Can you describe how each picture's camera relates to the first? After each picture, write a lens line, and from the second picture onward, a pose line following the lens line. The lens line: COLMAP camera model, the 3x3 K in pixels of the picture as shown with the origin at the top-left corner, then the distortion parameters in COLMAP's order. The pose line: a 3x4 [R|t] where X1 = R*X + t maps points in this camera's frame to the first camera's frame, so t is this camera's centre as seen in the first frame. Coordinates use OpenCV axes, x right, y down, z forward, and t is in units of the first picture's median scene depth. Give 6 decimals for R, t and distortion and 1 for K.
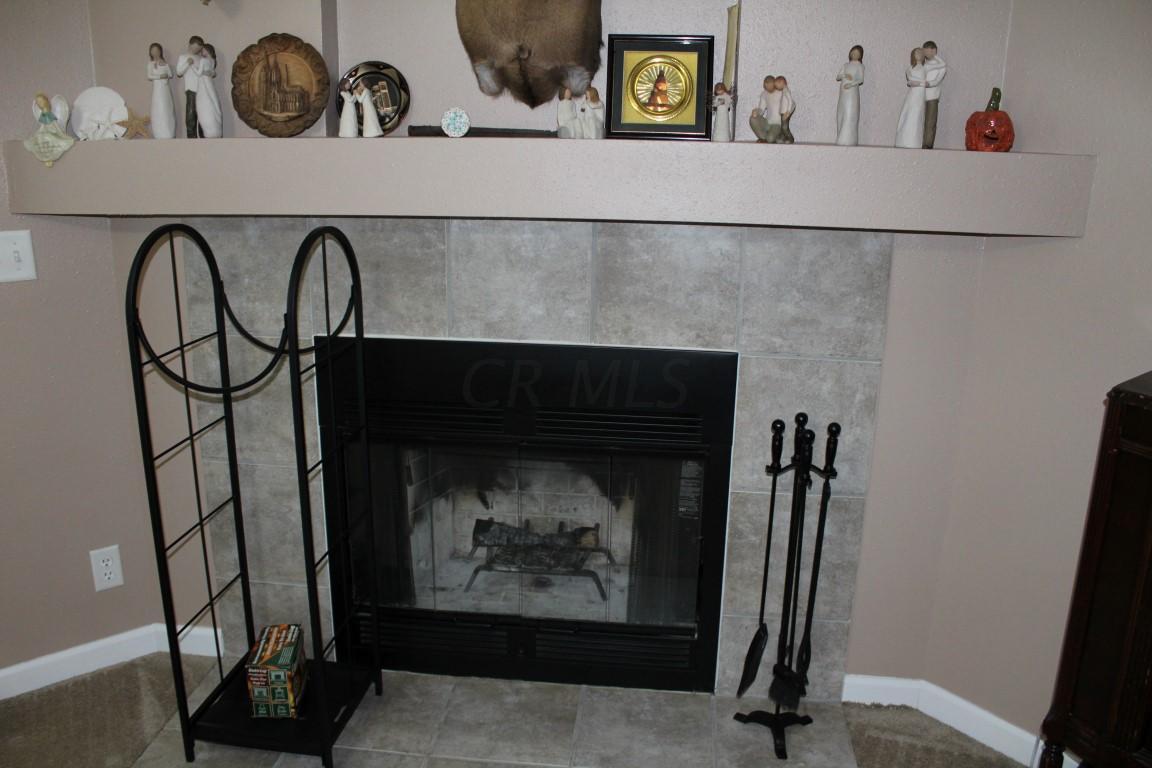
lens RADIAL K [[956.1, 0, 576.0], [0, 956.1, 384.0], [0, 0, 1]] dist [-0.195652, 0.232324]
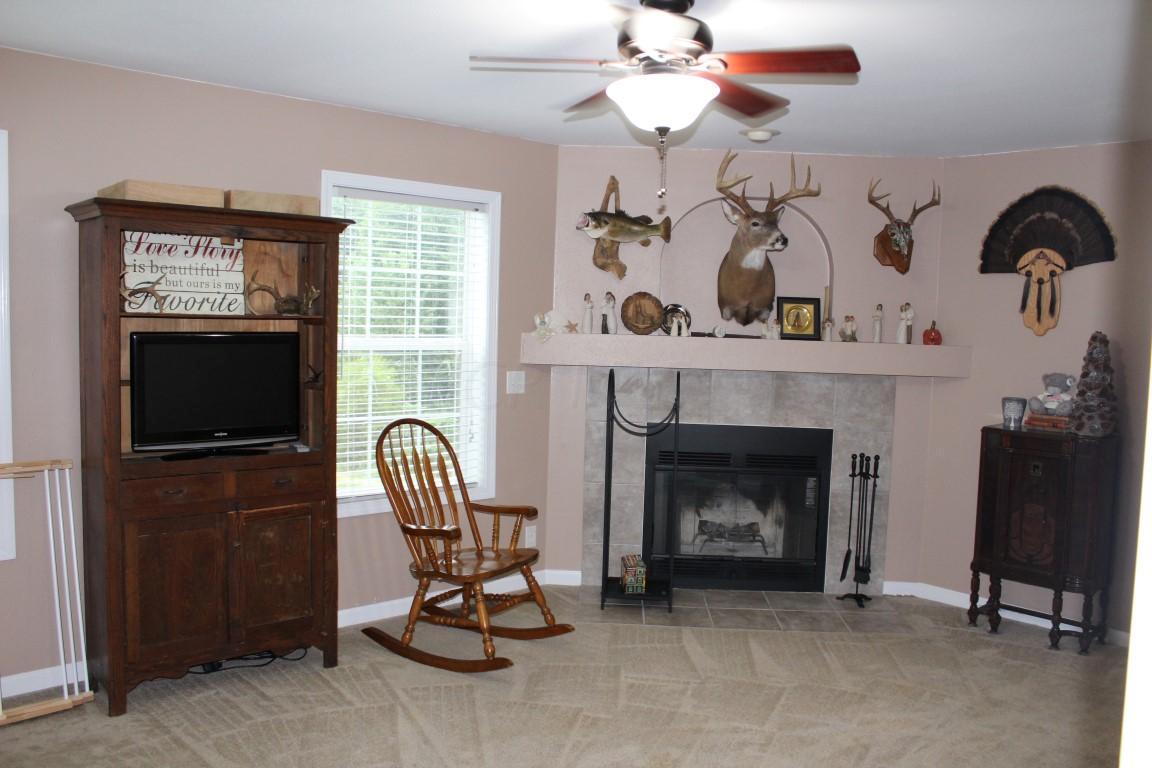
lens RADIAL K [[946.4, 0, 581.1], [0, 946.4, 384.8], [0, 0, 1]] dist [-0.172162, 0.163652]
pose [[0.998332, 0.012189, 0.056427, -0.591303], [-0.000449, 0.979065, -0.203548, 0.334724], [-0.057726, 0.203183, 0.977438, -1.265019]]
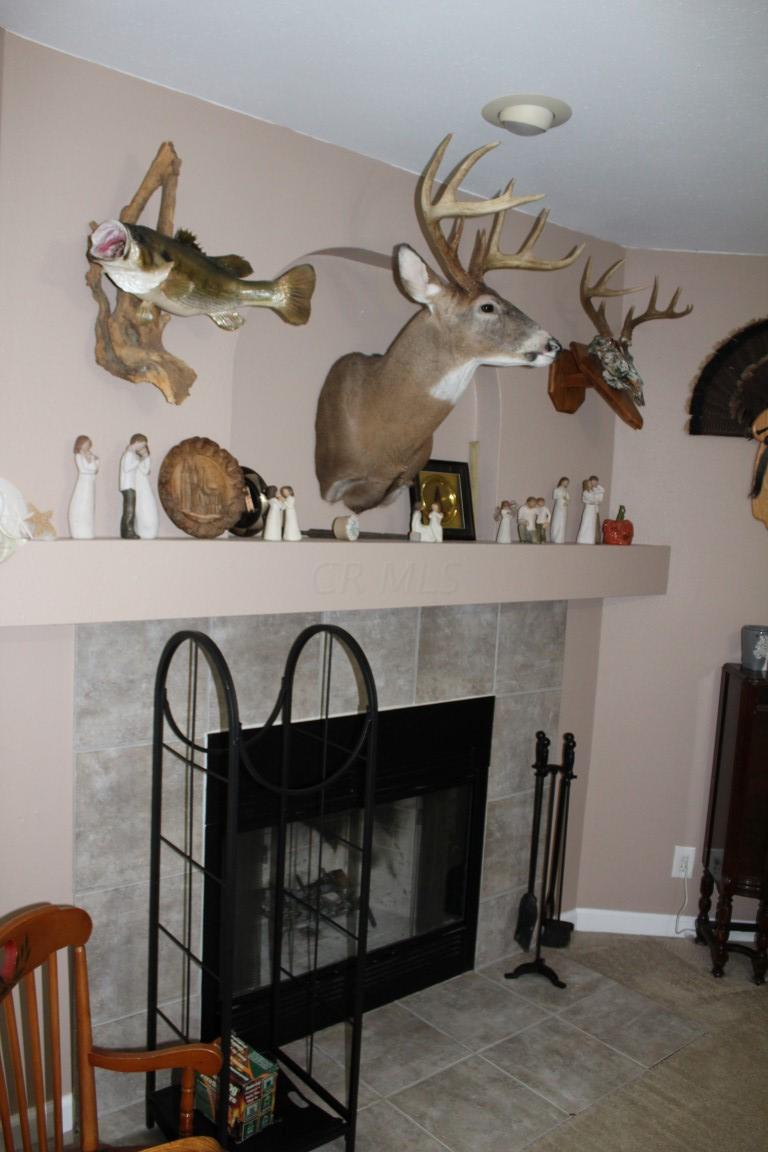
lens RADIAL K [[956.1, 0, 368.0], [0, 956.1, 583.3], [0, 0, 1]] dist [-0.195652, 0.232324]
pose [[0.699730, -0.044285, 0.713034, -0.908838], [0.149979, 0.984941, -0.086008, -0.101145], [-0.698487, 0.167123, 0.695835, 0.168660]]
